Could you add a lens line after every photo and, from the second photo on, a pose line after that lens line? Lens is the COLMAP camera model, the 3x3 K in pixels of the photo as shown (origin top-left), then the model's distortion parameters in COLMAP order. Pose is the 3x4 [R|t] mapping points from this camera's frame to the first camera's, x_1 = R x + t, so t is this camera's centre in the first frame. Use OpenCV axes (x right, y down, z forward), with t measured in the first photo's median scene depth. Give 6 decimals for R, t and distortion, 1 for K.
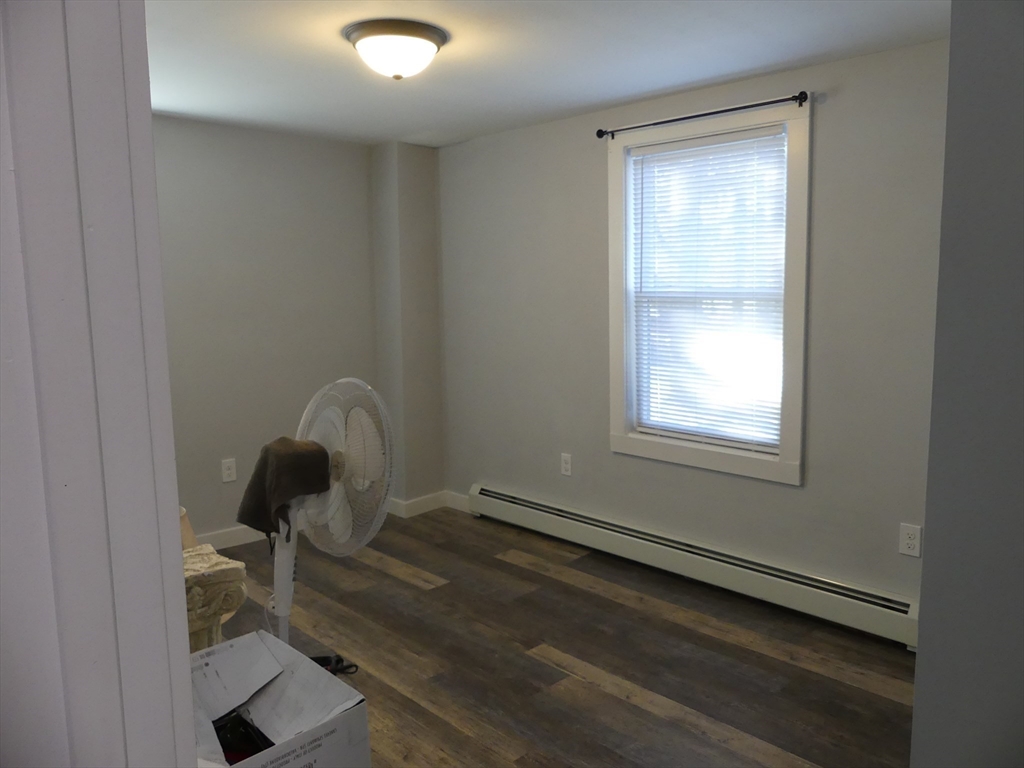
lens RADIAL K [[783.8, 0, 518.9], [0, 783.8, 380.3], [0, 0, 1]] dist [0.009750, -0.001150]
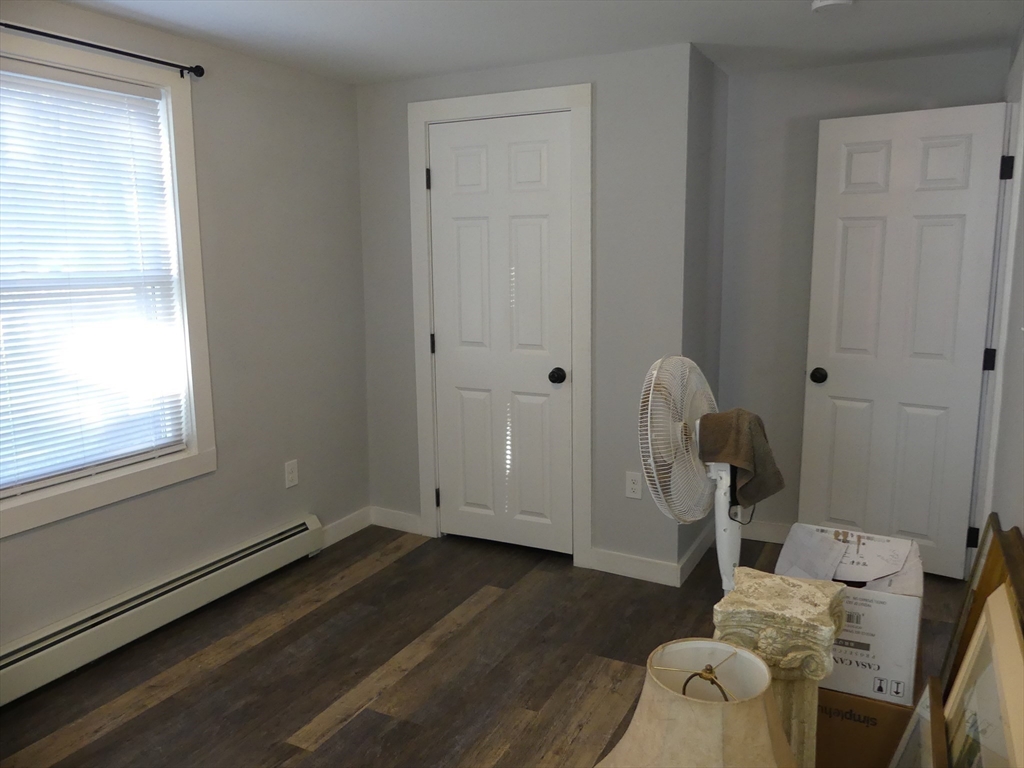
lens RADIAL K [[783.8, 0, 518.7], [0, 783.8, 385.6], [0, 0, 1]] dist [0.009750, -0.001150]
pose [[-0.311527, -0.145647, 0.939009, -0.719596], [0.142604, 0.969827, 0.197737, -0.117215], [-0.939476, 0.195507, -0.281358, 0.962495]]
